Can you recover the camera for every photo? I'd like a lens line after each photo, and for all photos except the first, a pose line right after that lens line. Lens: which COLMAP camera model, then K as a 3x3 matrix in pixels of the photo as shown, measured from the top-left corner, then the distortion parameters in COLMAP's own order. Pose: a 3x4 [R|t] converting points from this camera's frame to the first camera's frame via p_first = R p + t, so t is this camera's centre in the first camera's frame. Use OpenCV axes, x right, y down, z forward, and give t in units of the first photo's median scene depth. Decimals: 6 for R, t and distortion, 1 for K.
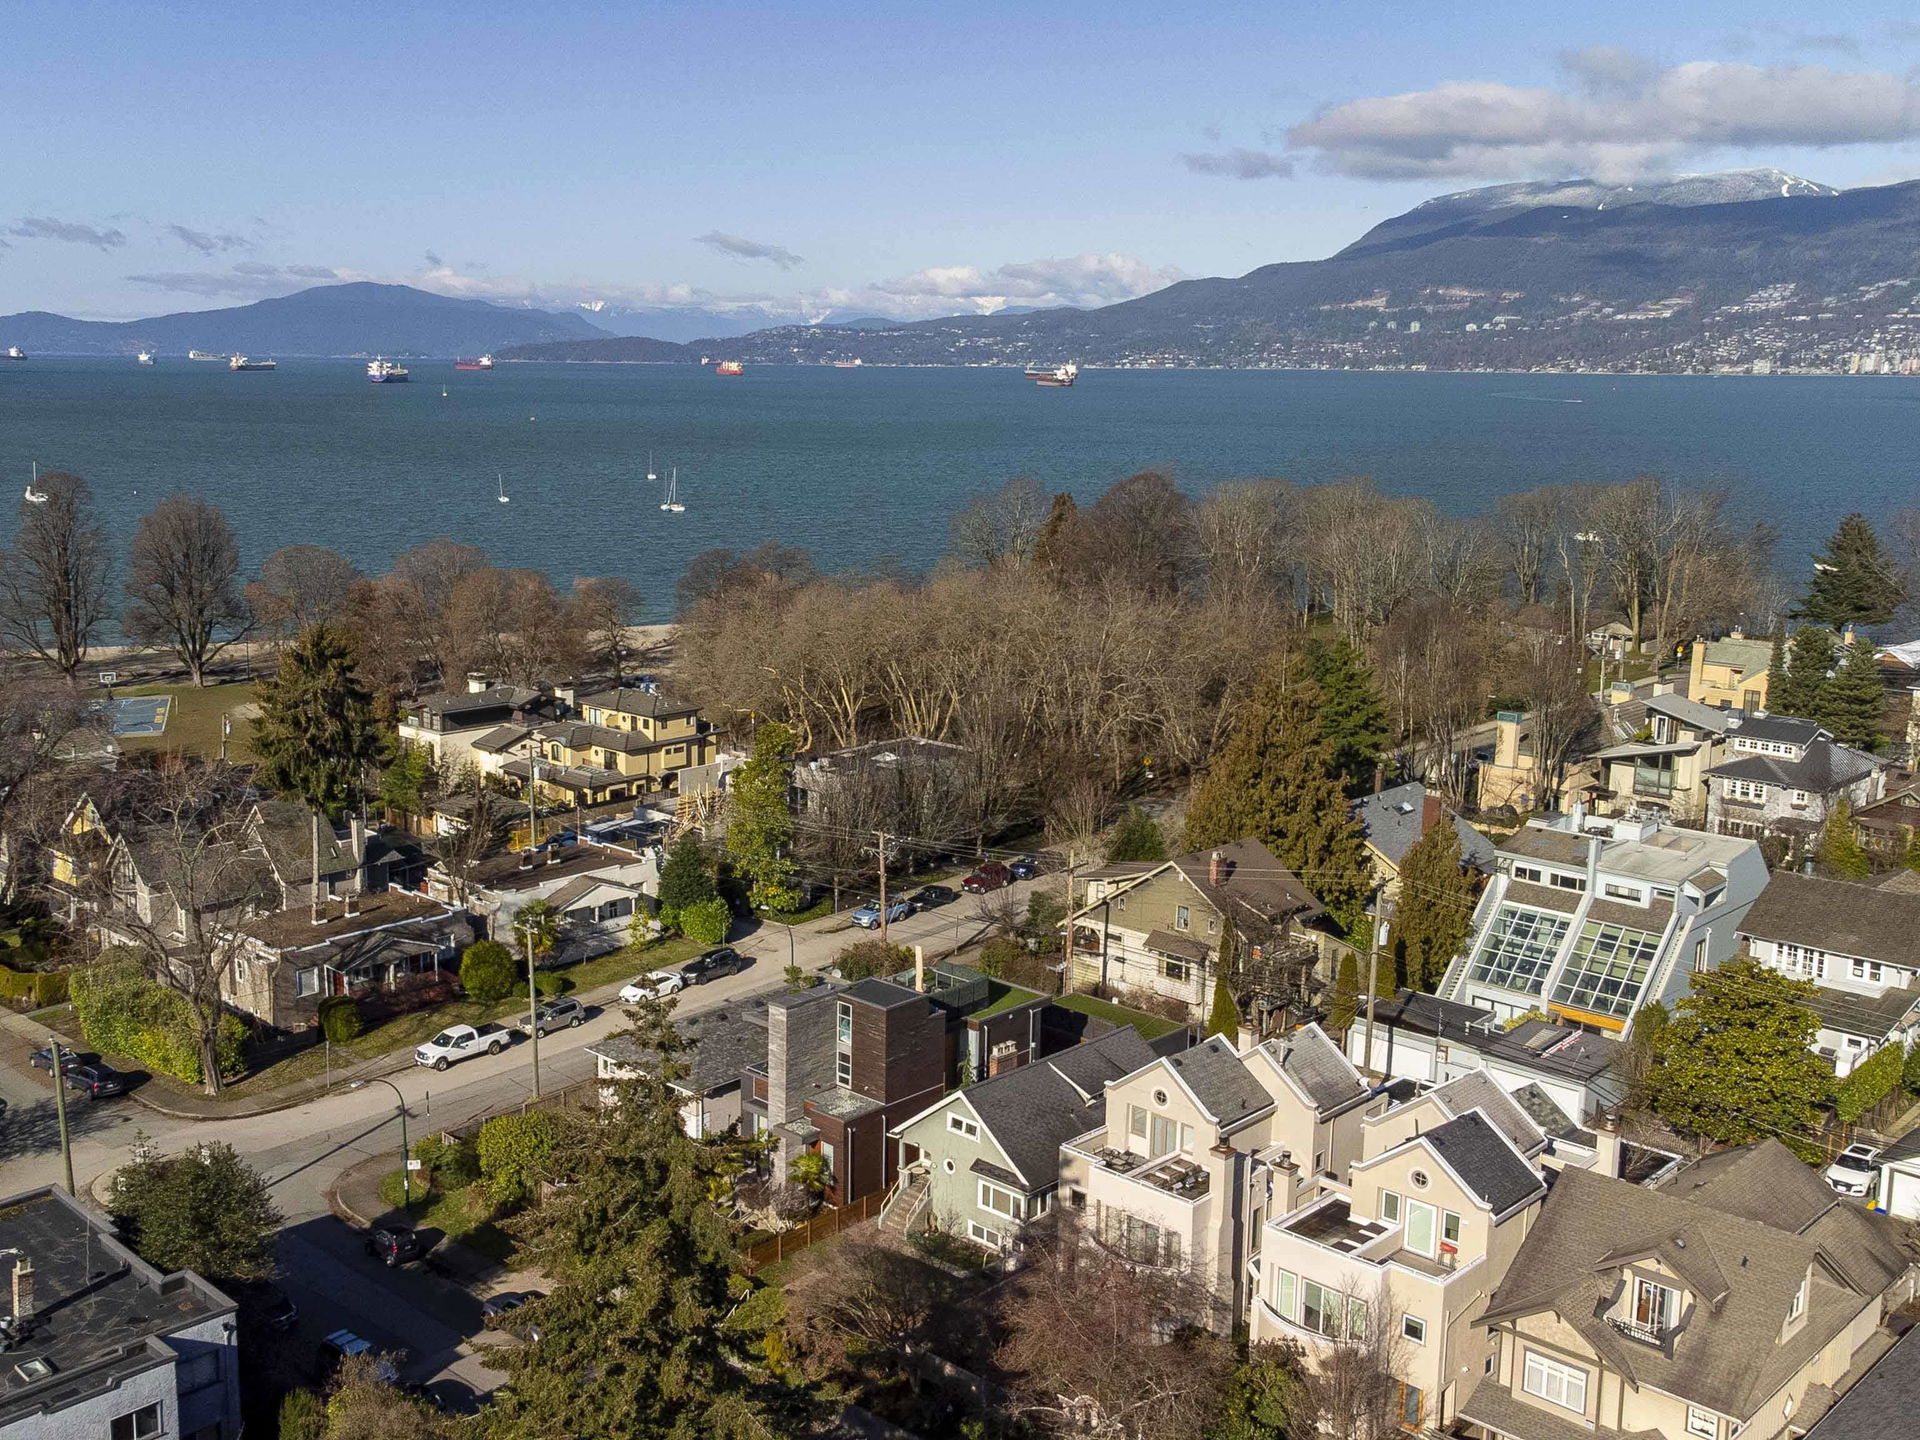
lens RADIAL K [[1968.5, 0, 960.0], [0, 1968.5, 720.0], [0, 0, 1]] dist [0.031279, 0.019440]
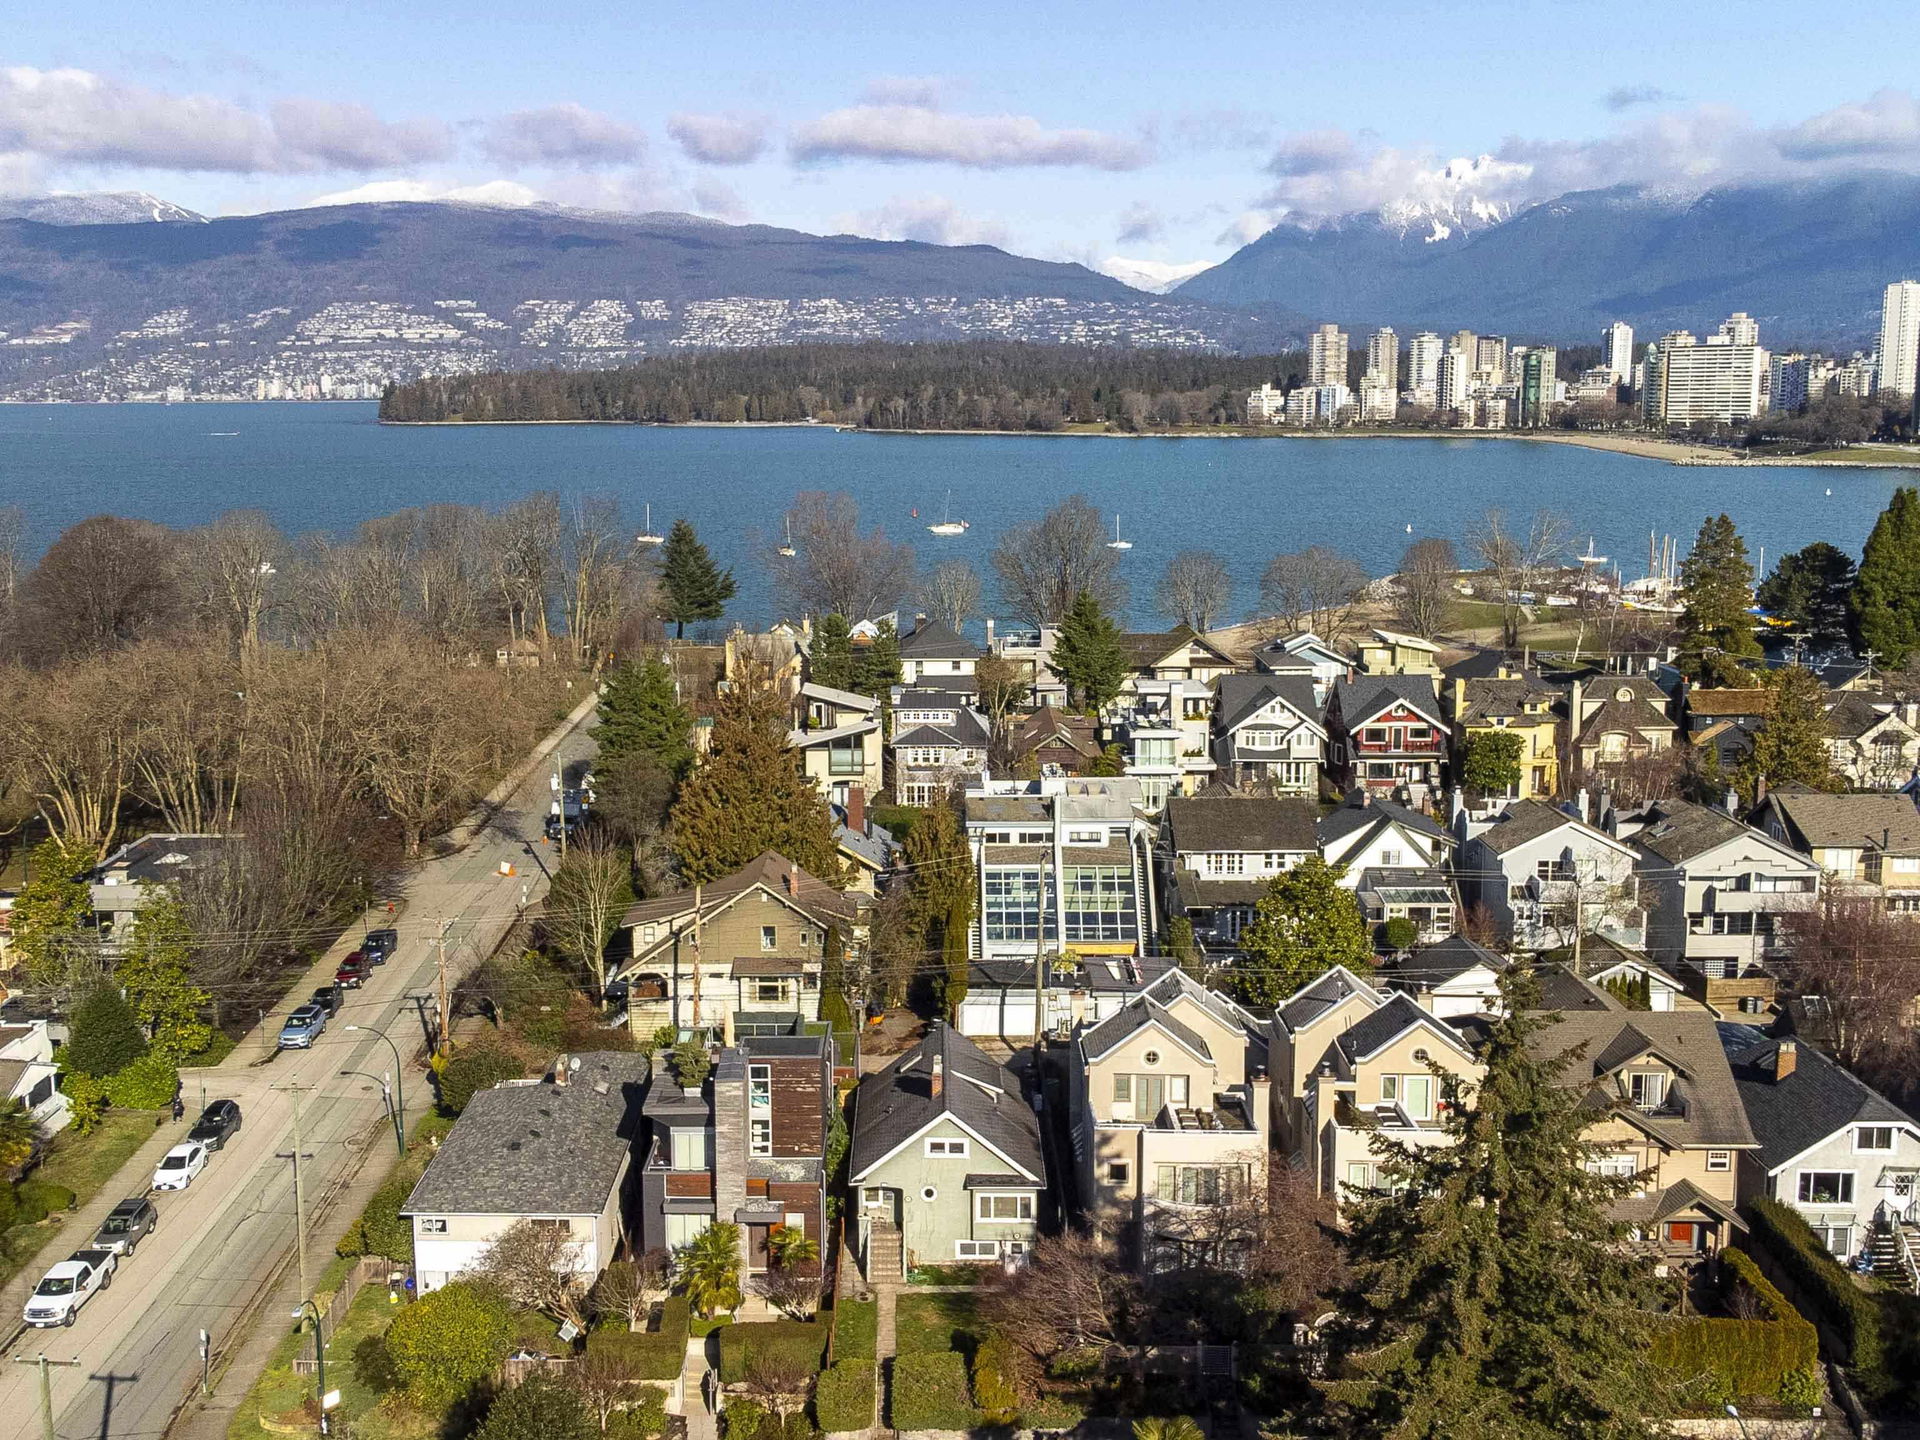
lens RADIAL K [[2051.0, 0, 960.0], [0, 2051.0, 720.0], [0, 0, 1]] dist [0.034821, -0.039885]
pose [[0.726756, -0.125157, 0.675398, -0.371126], [0.138494, 0.989766, 0.034387, -0.021996], [-0.672789, 0.068548, 0.736652, 0.127756]]
